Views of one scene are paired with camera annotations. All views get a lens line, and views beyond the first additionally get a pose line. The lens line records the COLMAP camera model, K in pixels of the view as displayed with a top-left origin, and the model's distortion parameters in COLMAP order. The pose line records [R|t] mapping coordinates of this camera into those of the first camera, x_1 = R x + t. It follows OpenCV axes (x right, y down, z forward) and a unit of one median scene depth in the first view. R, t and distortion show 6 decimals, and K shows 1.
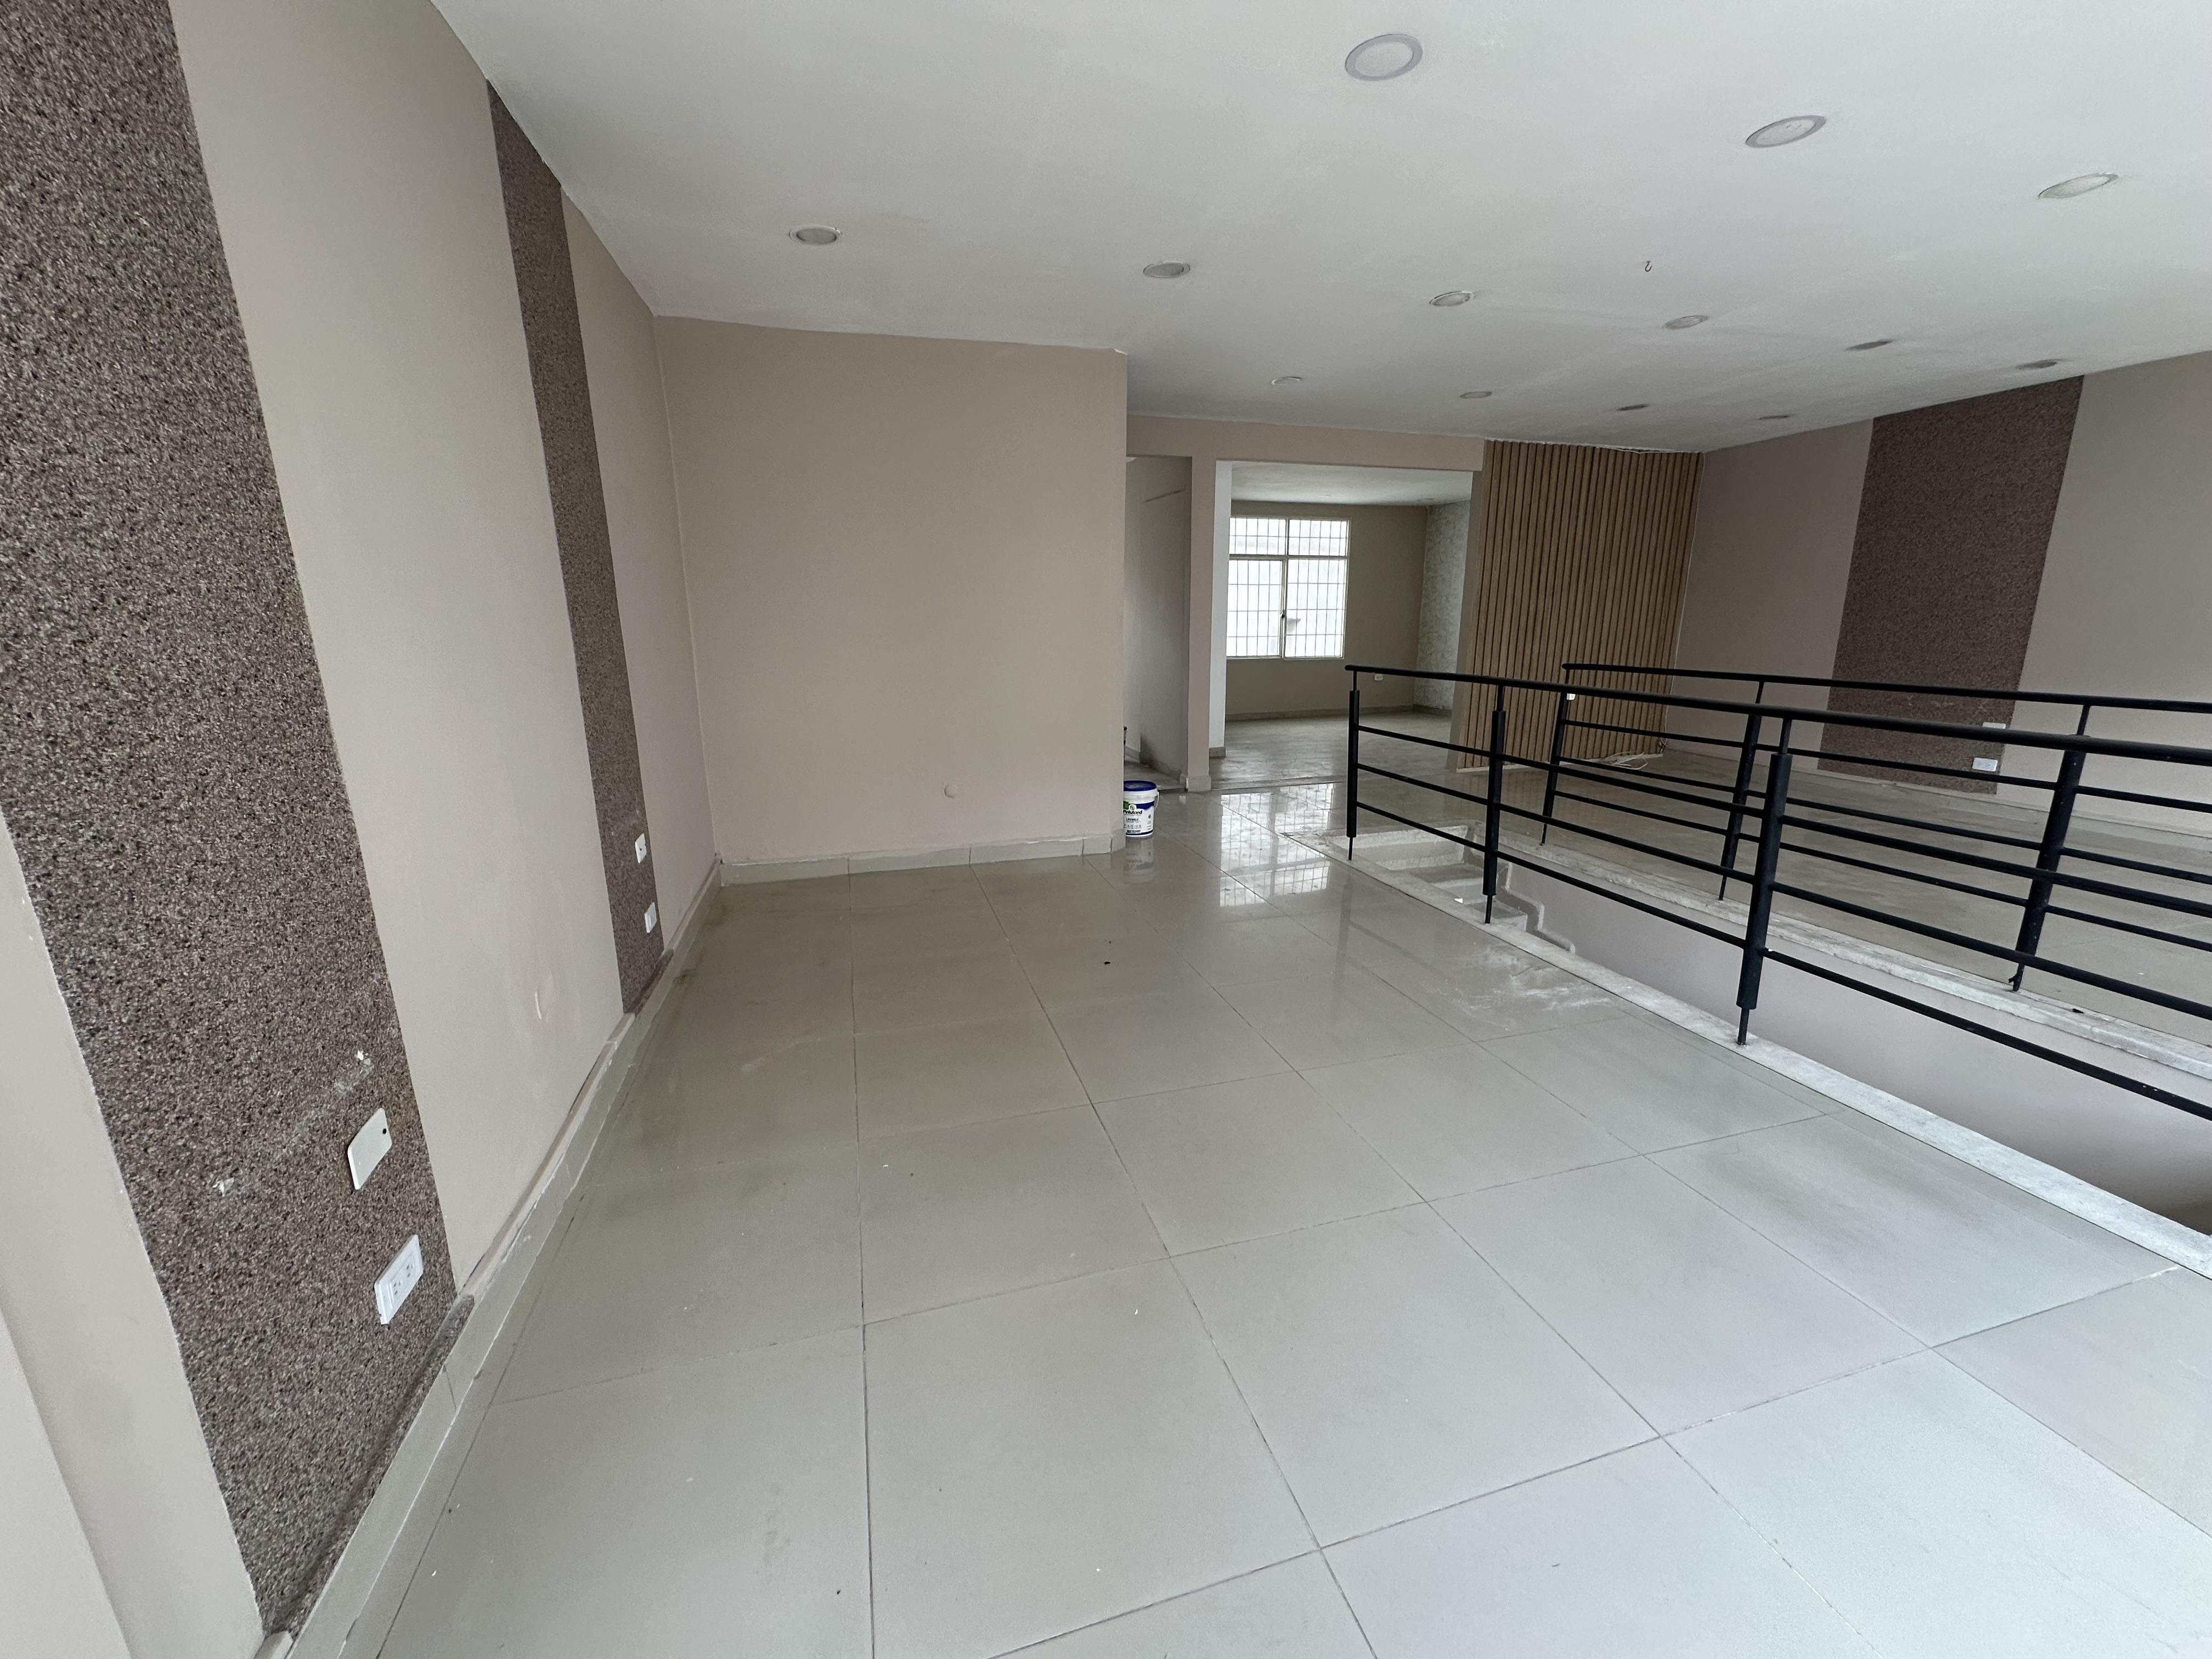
lens RADIAL K [[883.5, 0, 1105.5], [0, 883.5, 830.8], [0, 0, 1]] dist [-0.003118, 0.000697]
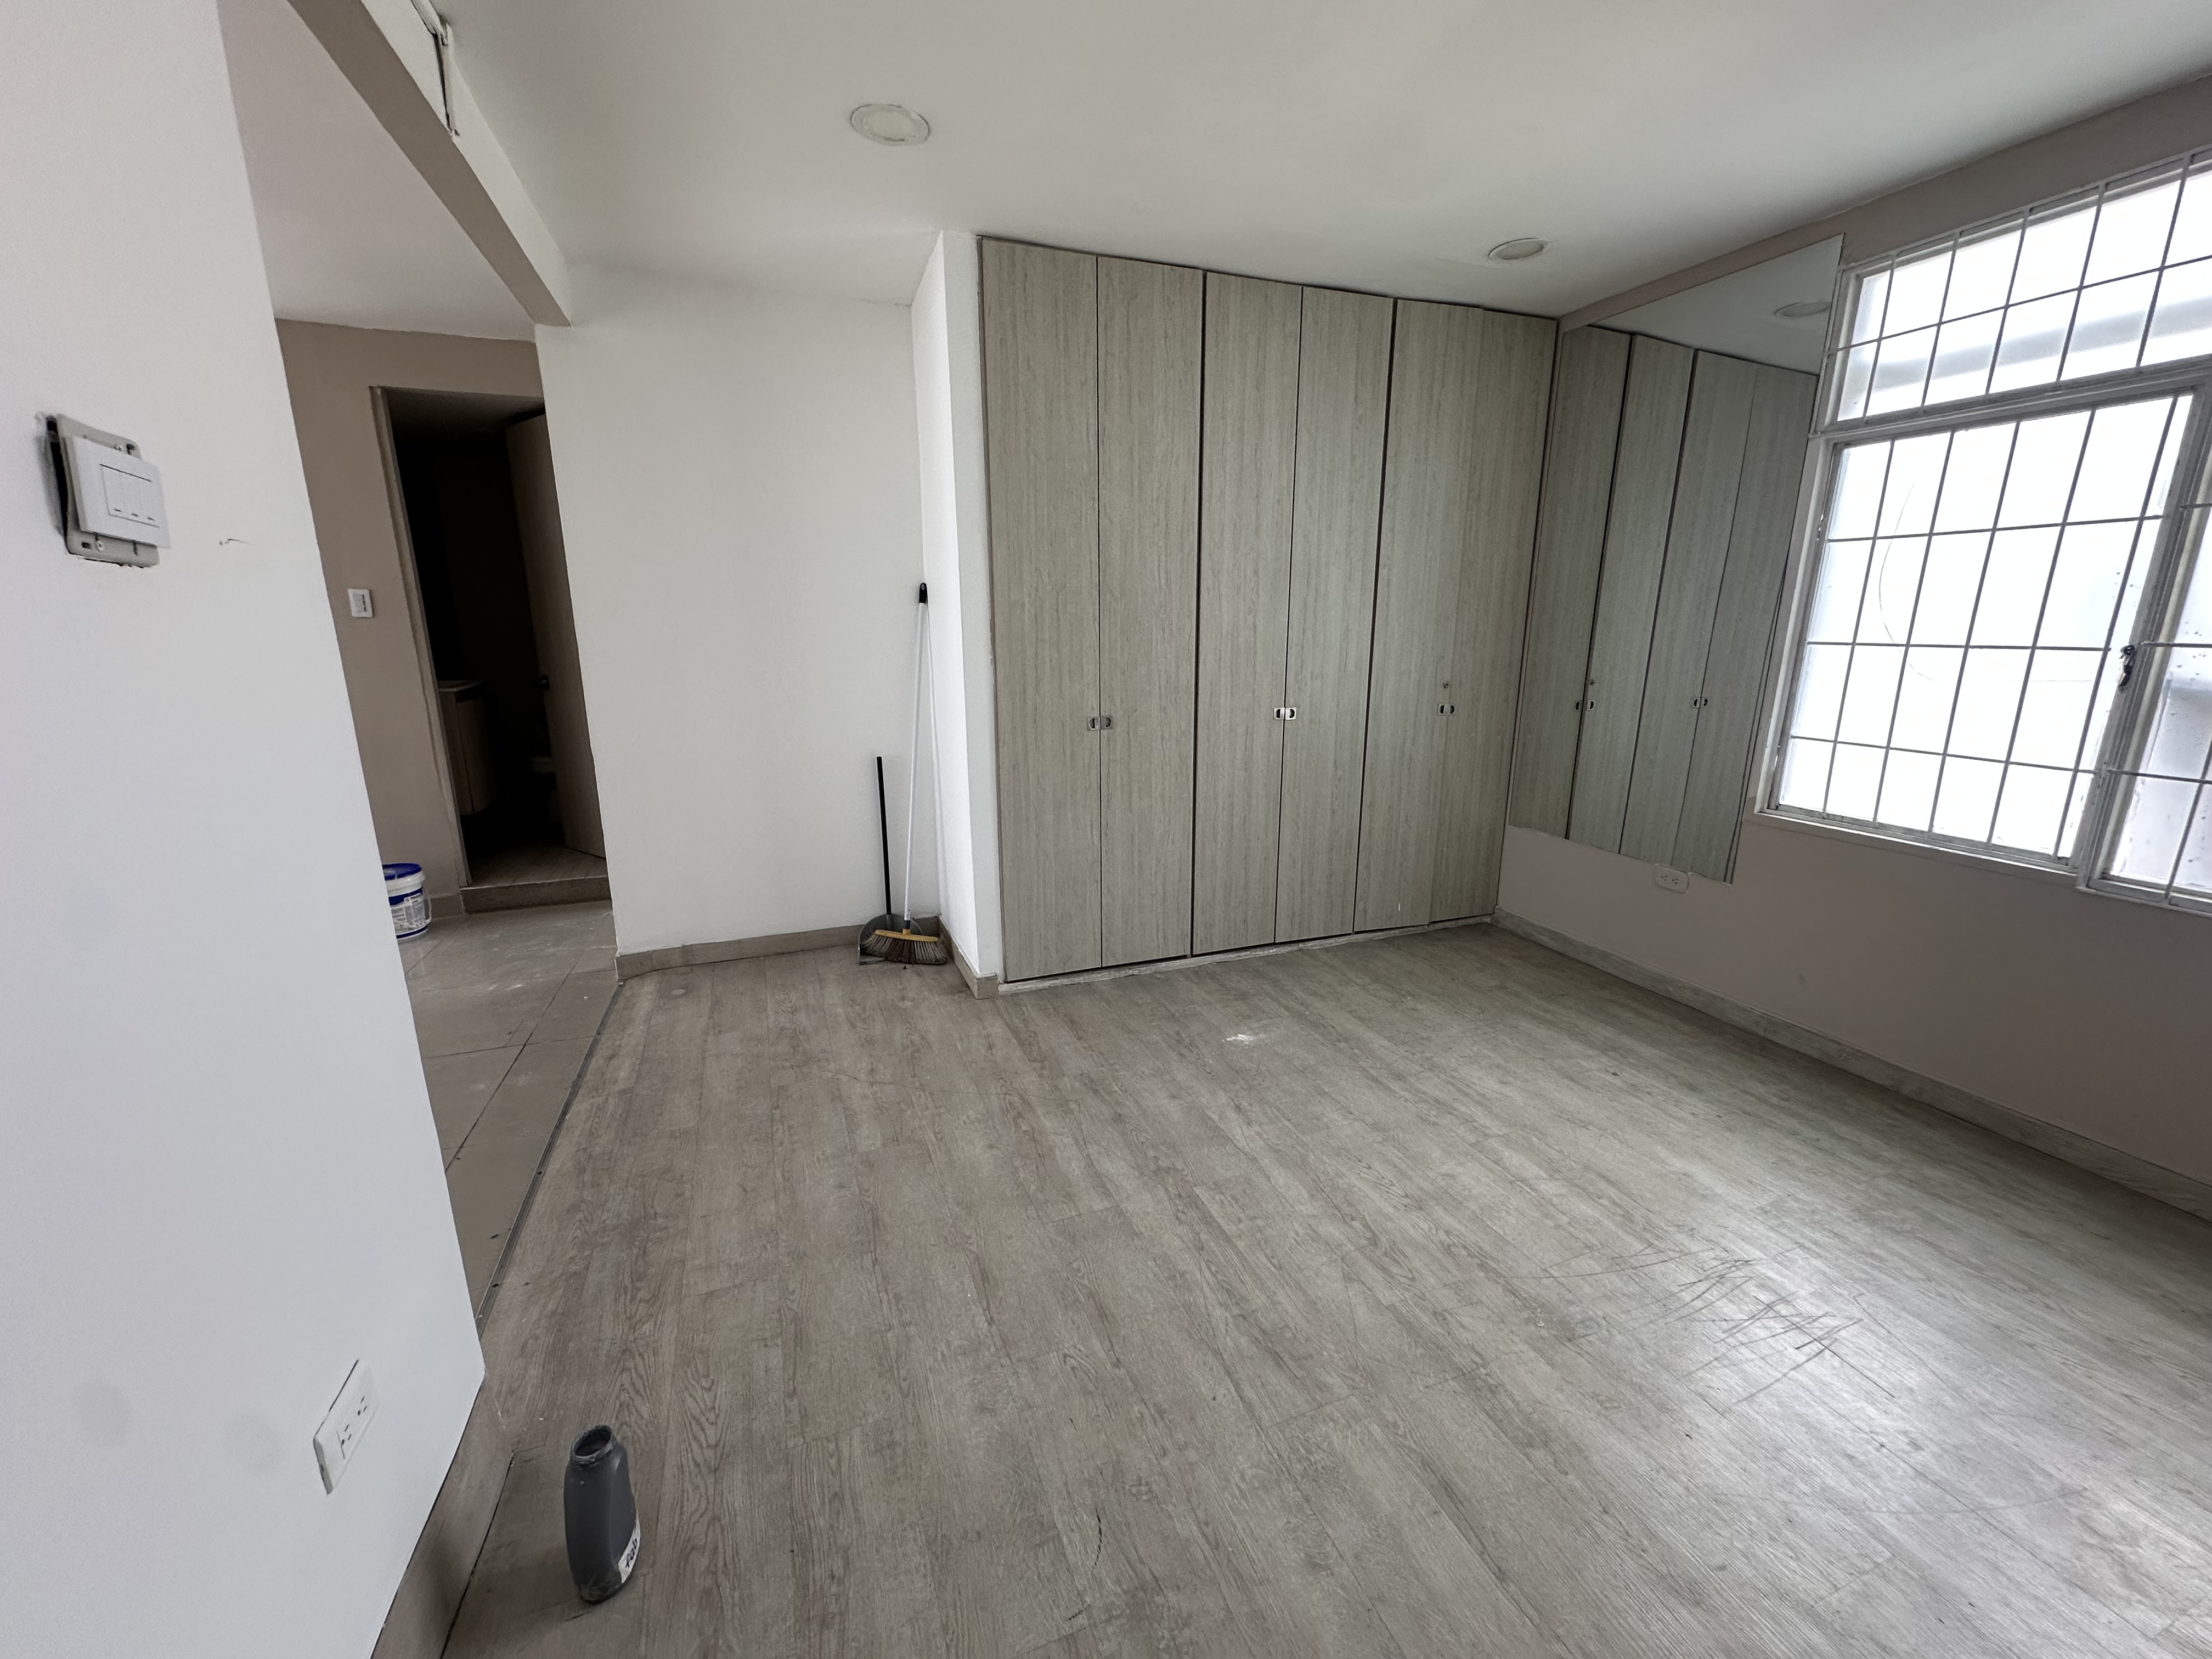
lens RADIAL K [[883.5, 0, 1106.9], [0, 883.5, 824.7], [0, 0, 1]] dist [-0.003118, 0.000697]
pose [[0.045743, 0.230014, -0.972112, 0.665984], [-0.241346, 0.946847, 0.212679, -0.336831], [0.969361, 0.224886, 0.098825, 1.299739]]
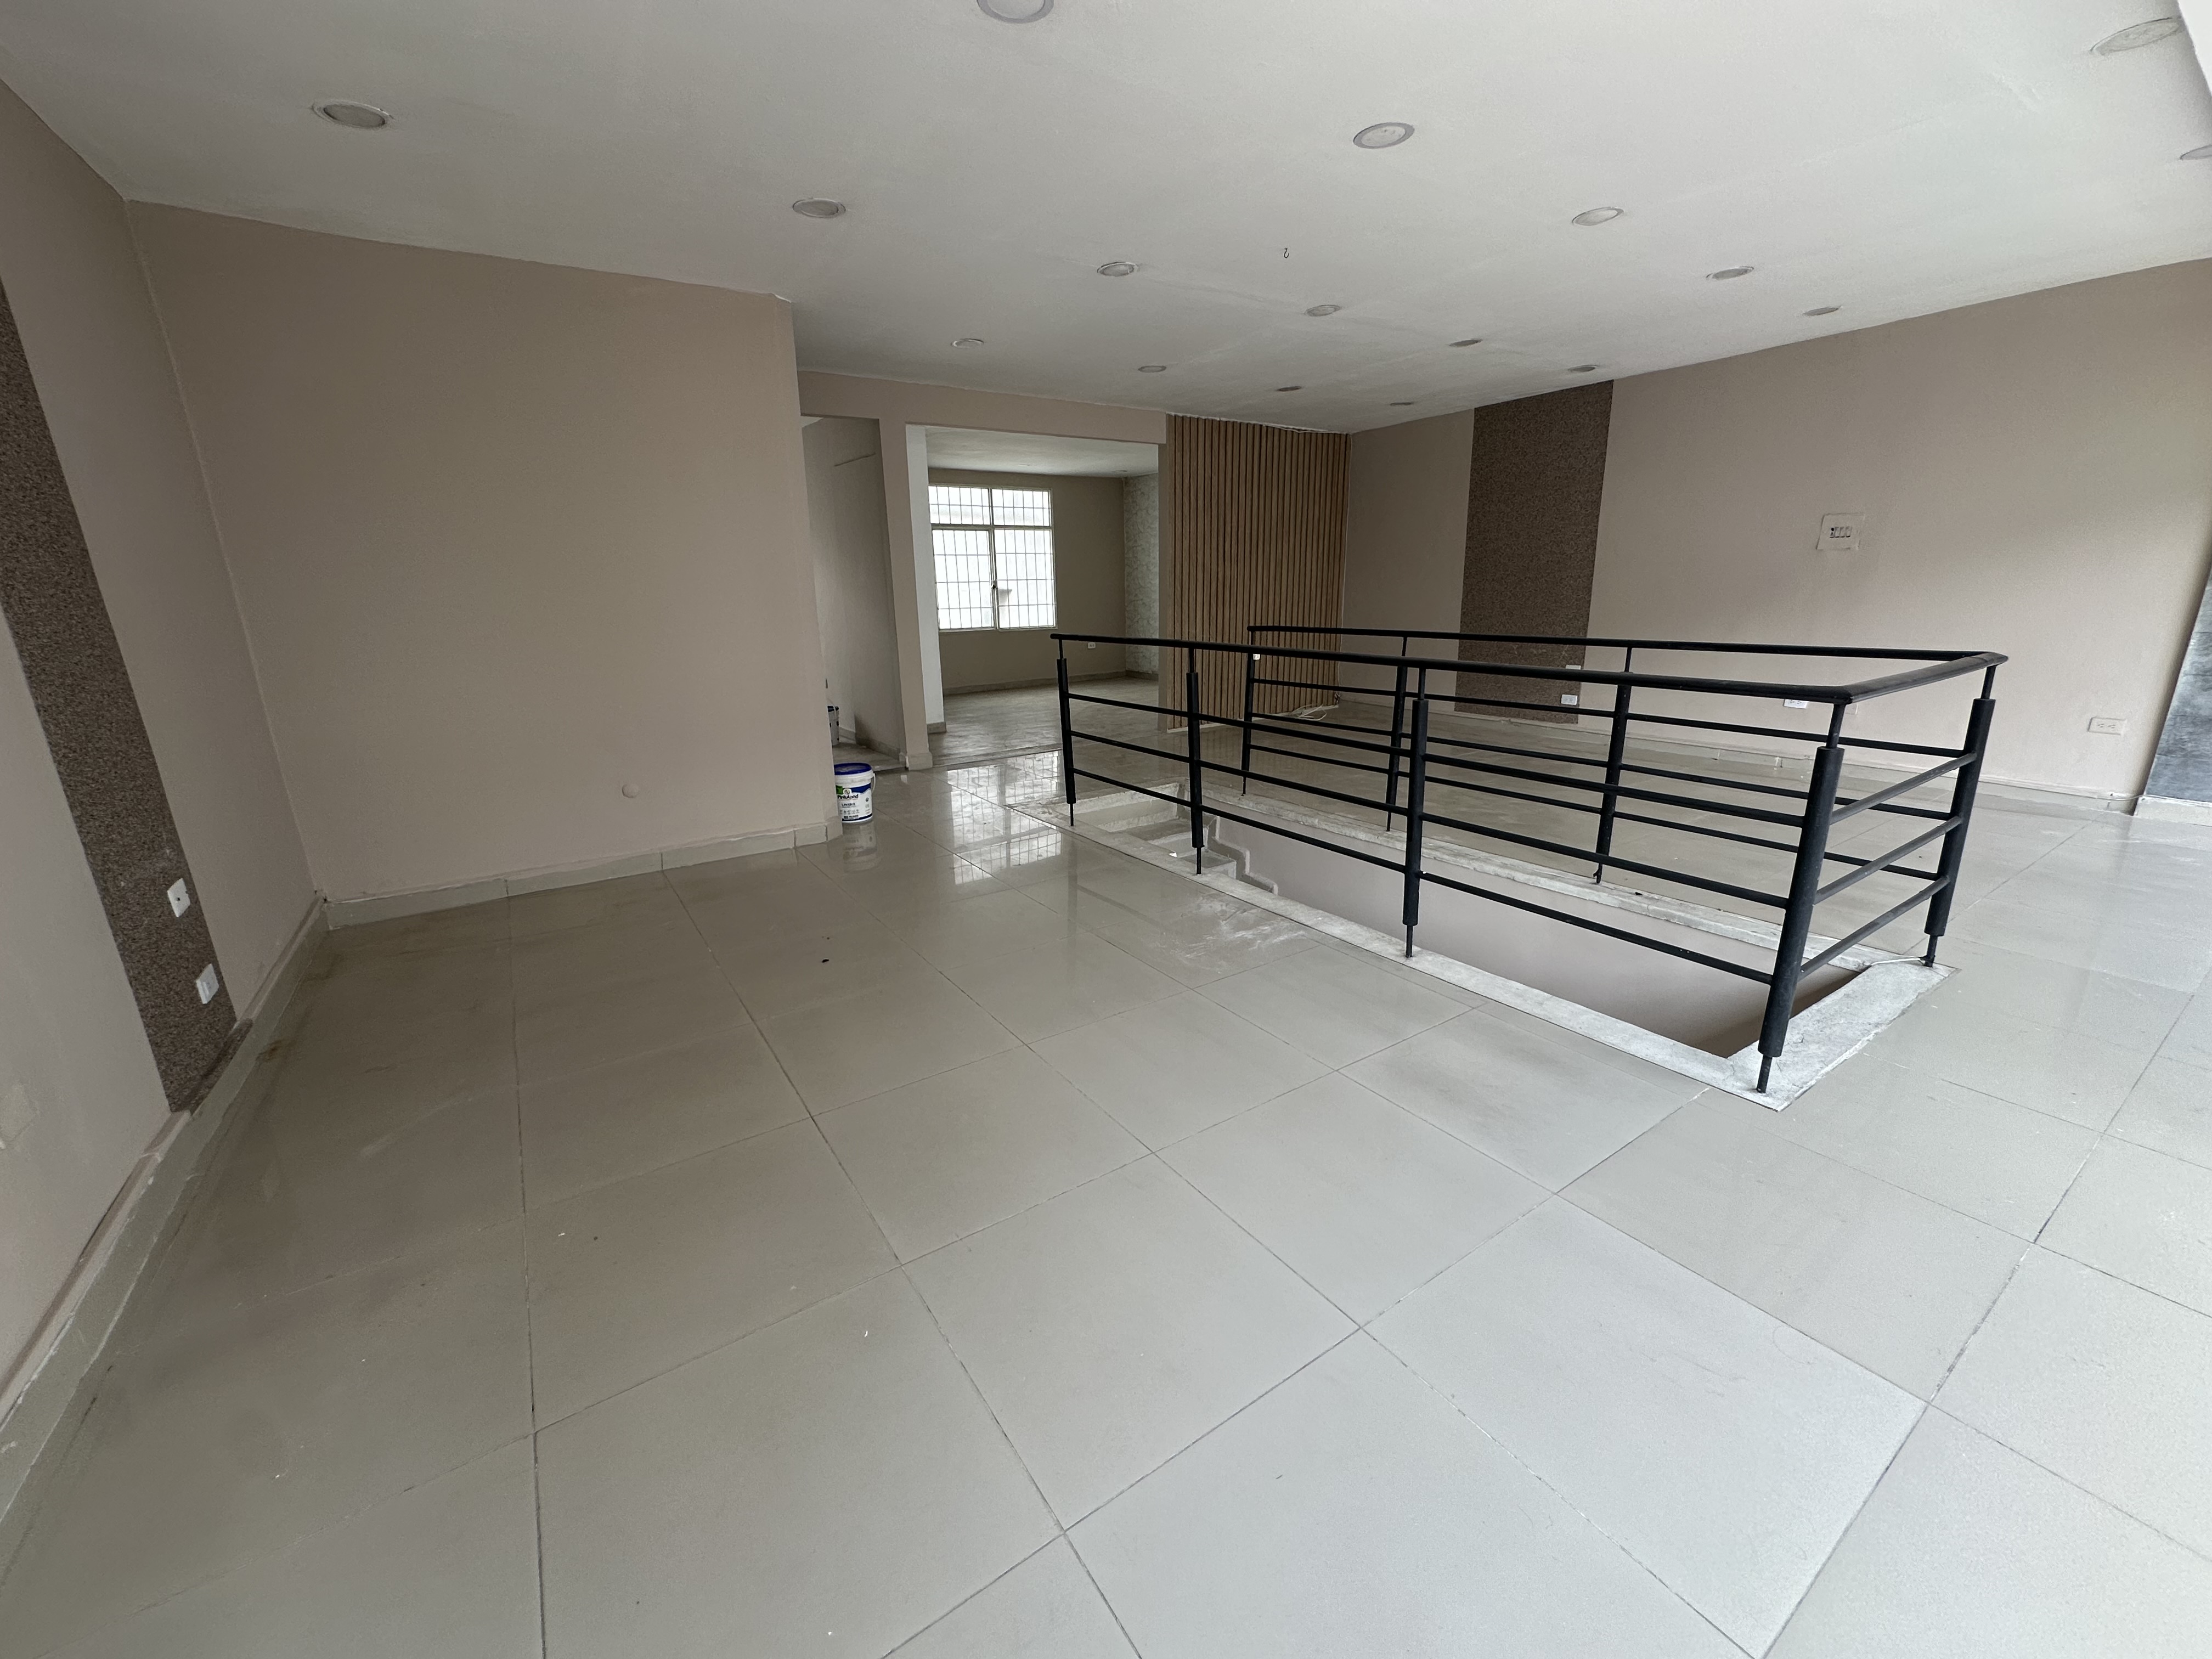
lens RADIAL K [[883.5, 0, 1106.3], [0, 883.5, 832.3], [0, 0, 1]] dist [-0.003118, 0.000697]
pose [[0.953095, -0.094690, 0.287478, 0.016078], [0.085756, 0.995364, 0.043541, -0.000644], [-0.290268, -0.016845, 0.956797, 0.011370]]
